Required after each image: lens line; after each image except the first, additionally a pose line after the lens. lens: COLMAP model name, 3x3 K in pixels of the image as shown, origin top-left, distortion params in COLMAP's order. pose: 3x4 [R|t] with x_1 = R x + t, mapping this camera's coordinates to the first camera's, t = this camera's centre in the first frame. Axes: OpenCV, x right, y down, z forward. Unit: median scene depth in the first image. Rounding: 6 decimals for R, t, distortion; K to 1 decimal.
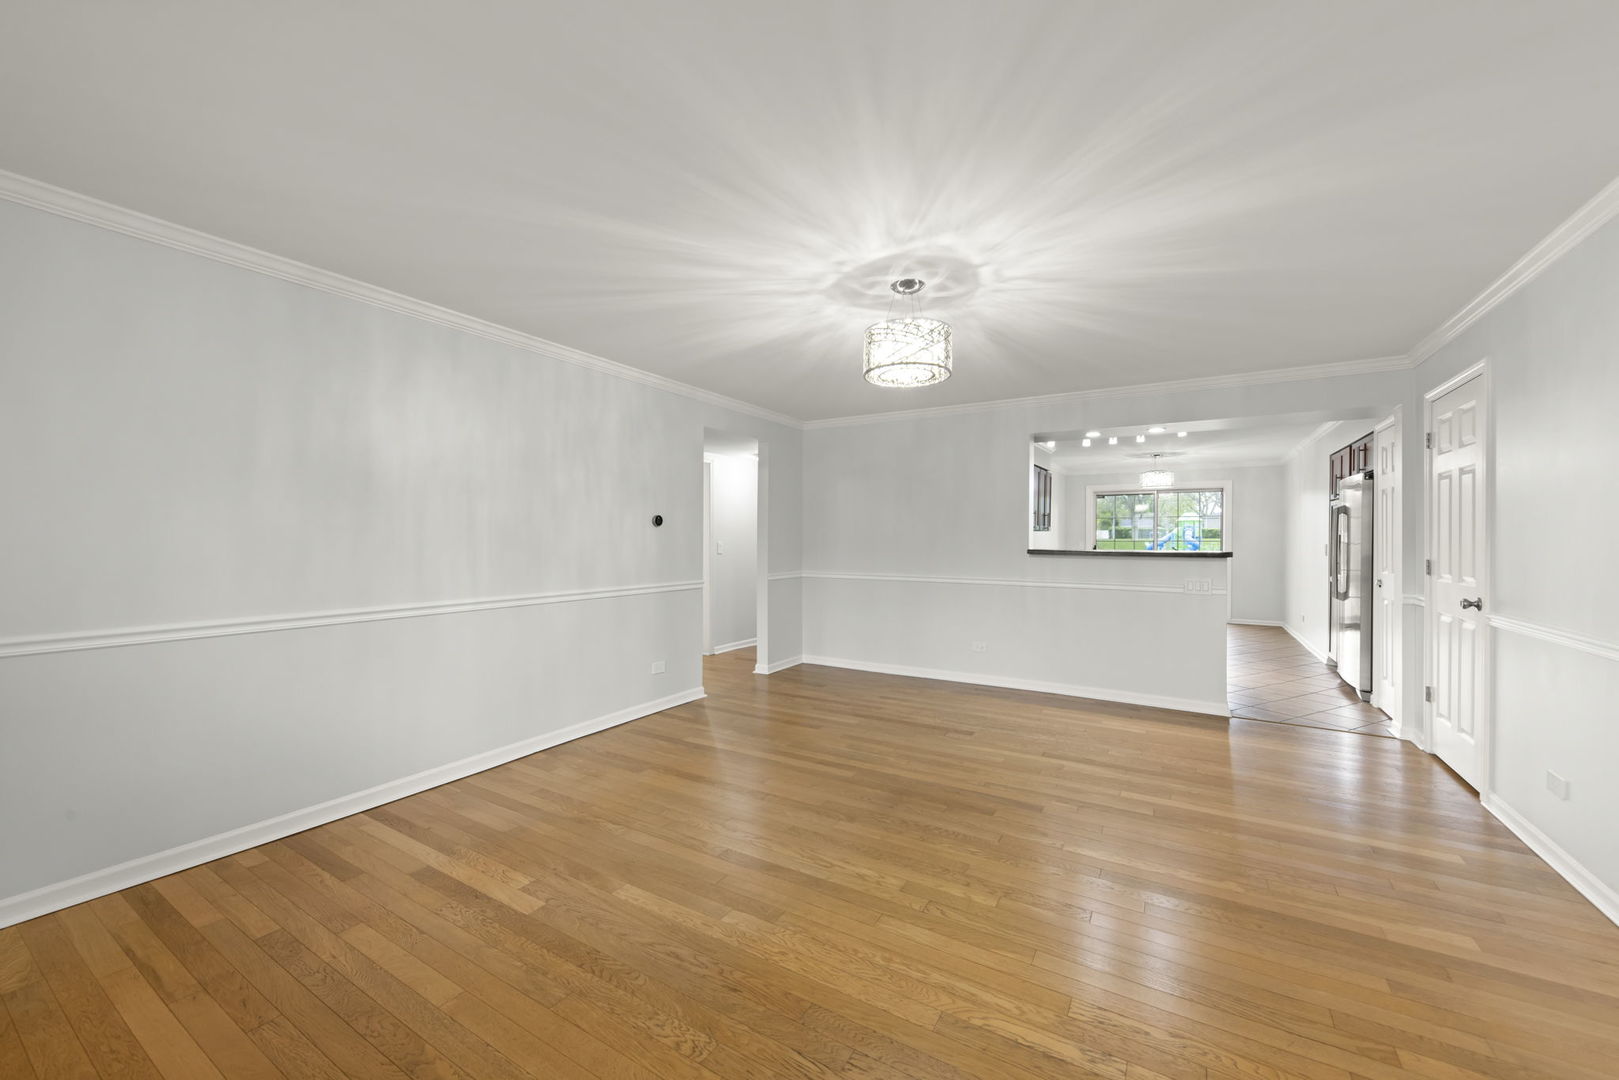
lens RADIAL K [[612.5, 0, 809.5], [0, 612.5, 540.0], [0, 0, 1]] dist [0.002431, 0.000042]
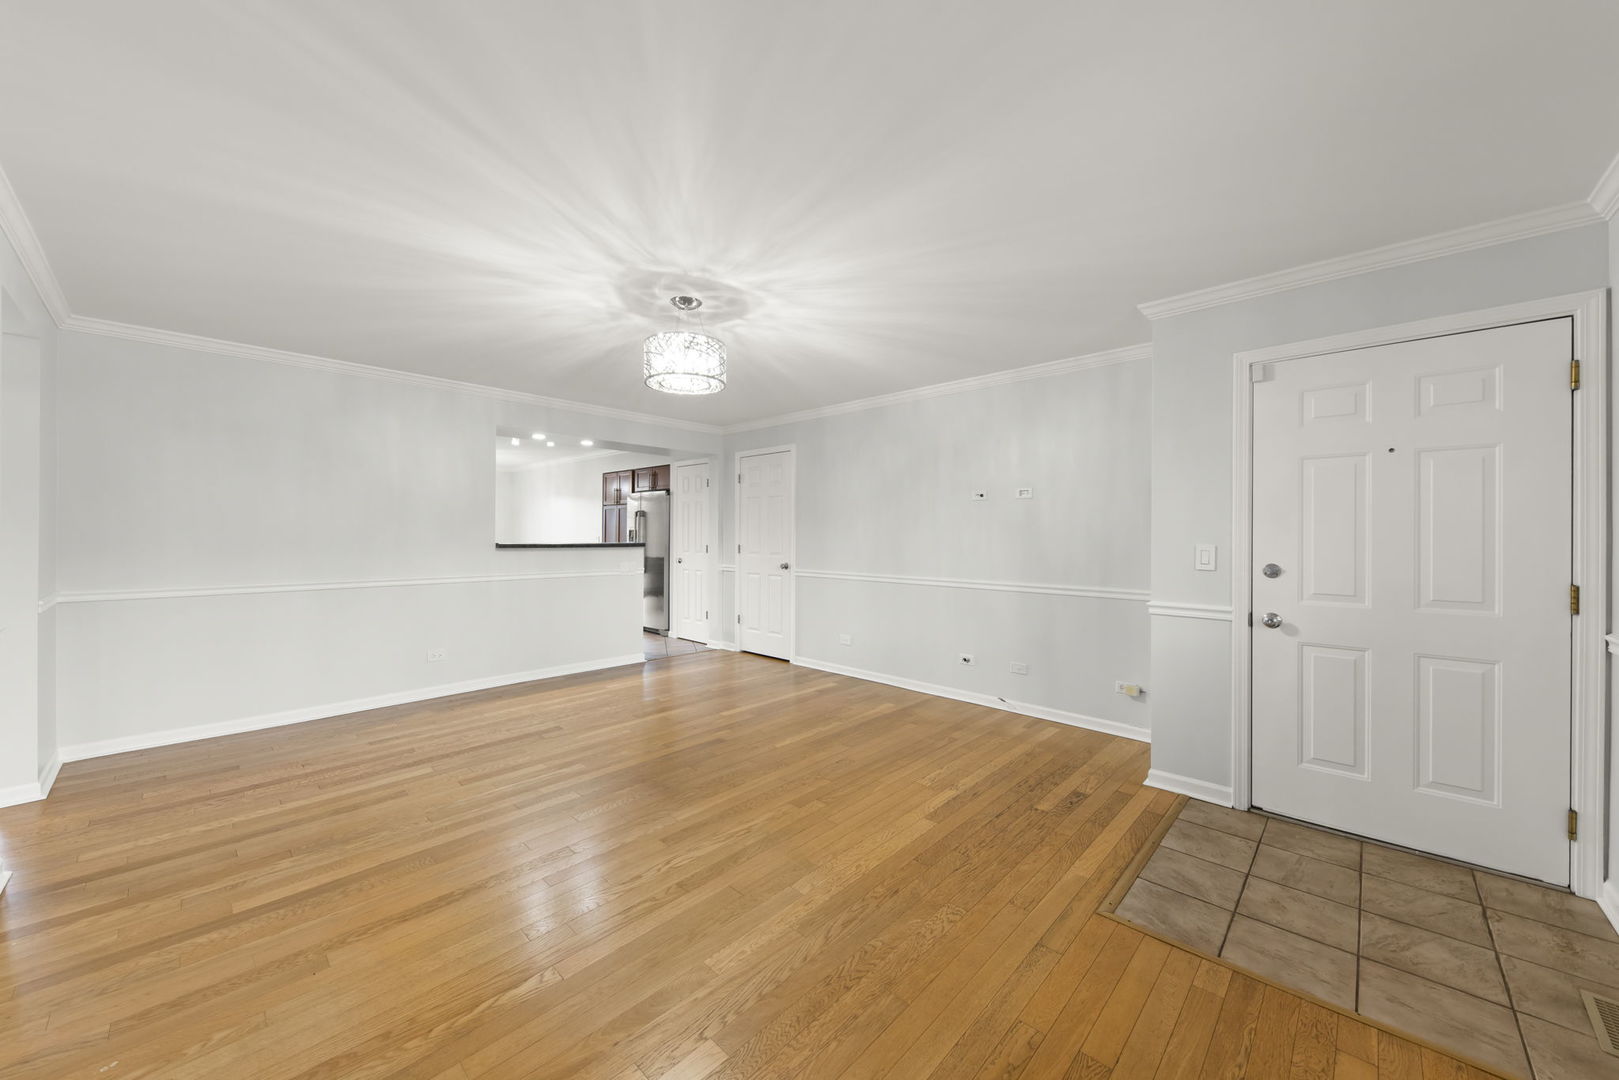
lens RADIAL K [[590.2, 0, 807.1], [0, 590.2, 533.3], [0, 0, 1]] dist [0.001786, -0.000052]
pose [[0.211882, 0.000267, 0.977295, -0.796098], [-0.000895, 1.000000, -0.000079, -0.001821], [-0.977295, -0.000858, 0.211883, 0.545096]]
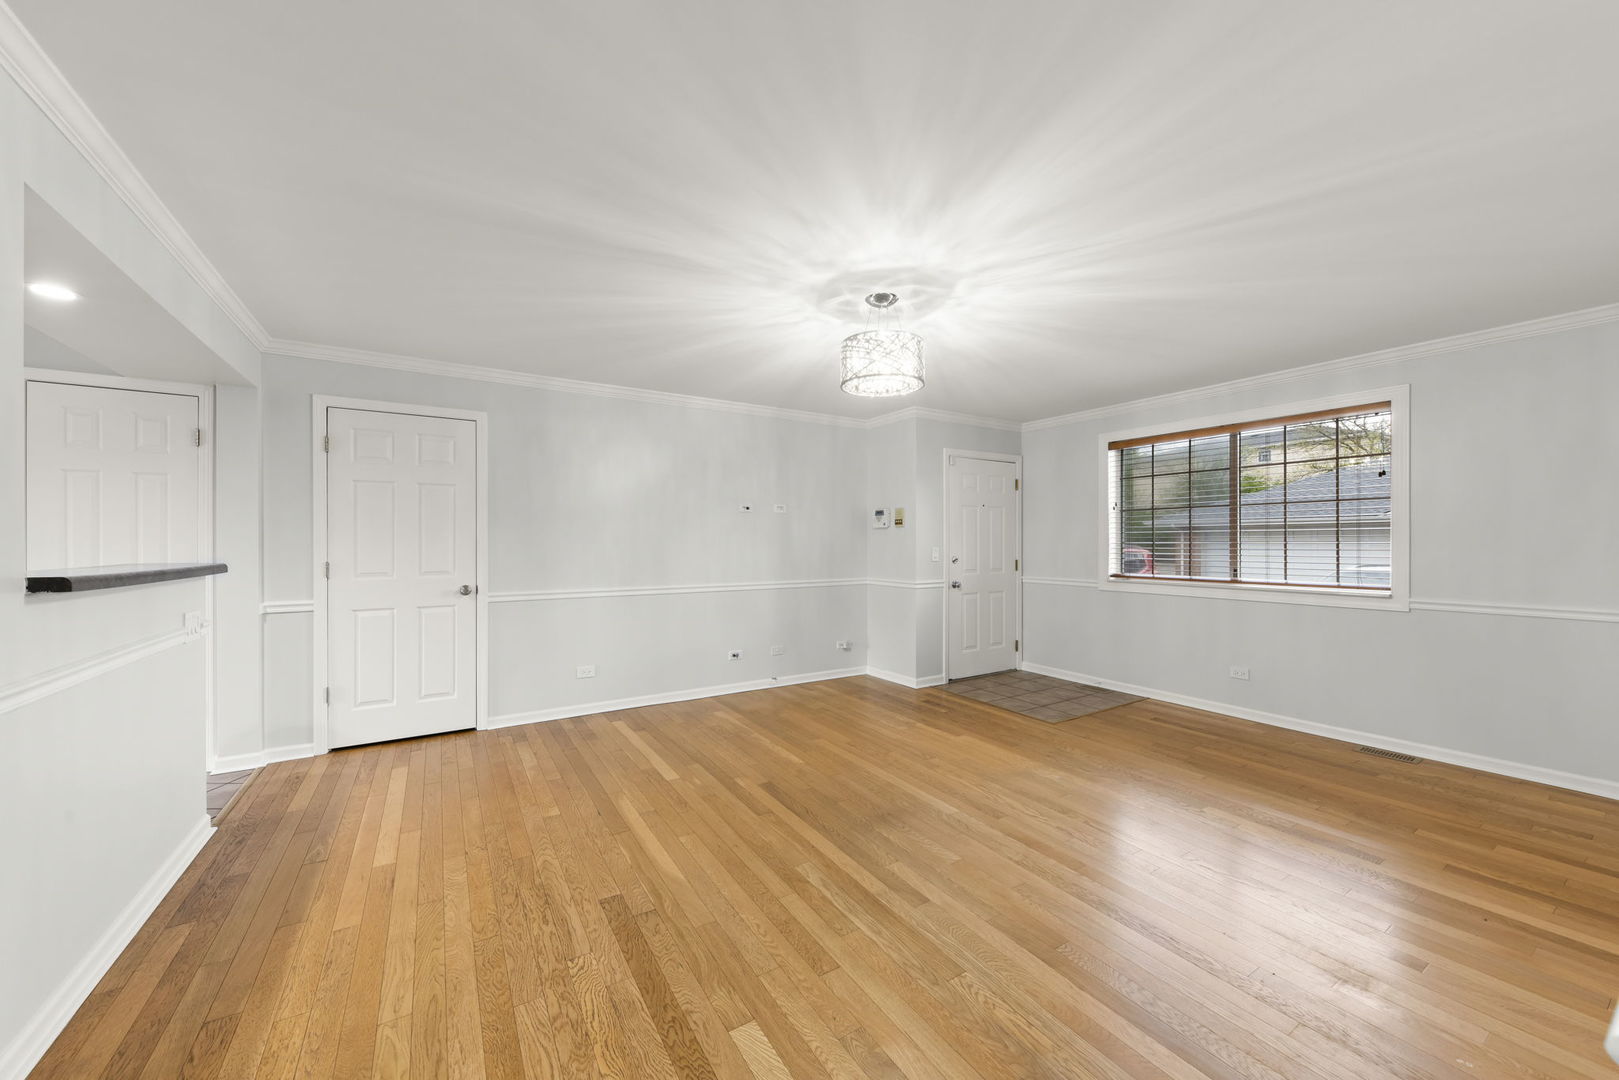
lens RADIAL K [[591.0, 0, 814.5], [0, 591.0, 541.8], [0, 0, 1]] dist [0.001223, 0.000023]
pose [[-0.896270, -0.001617, 0.443505, -0.176941], [-0.001164, 0.999998, 0.001294, -0.003674], [-0.443507, 0.000643, -0.896271, 1.883919]]
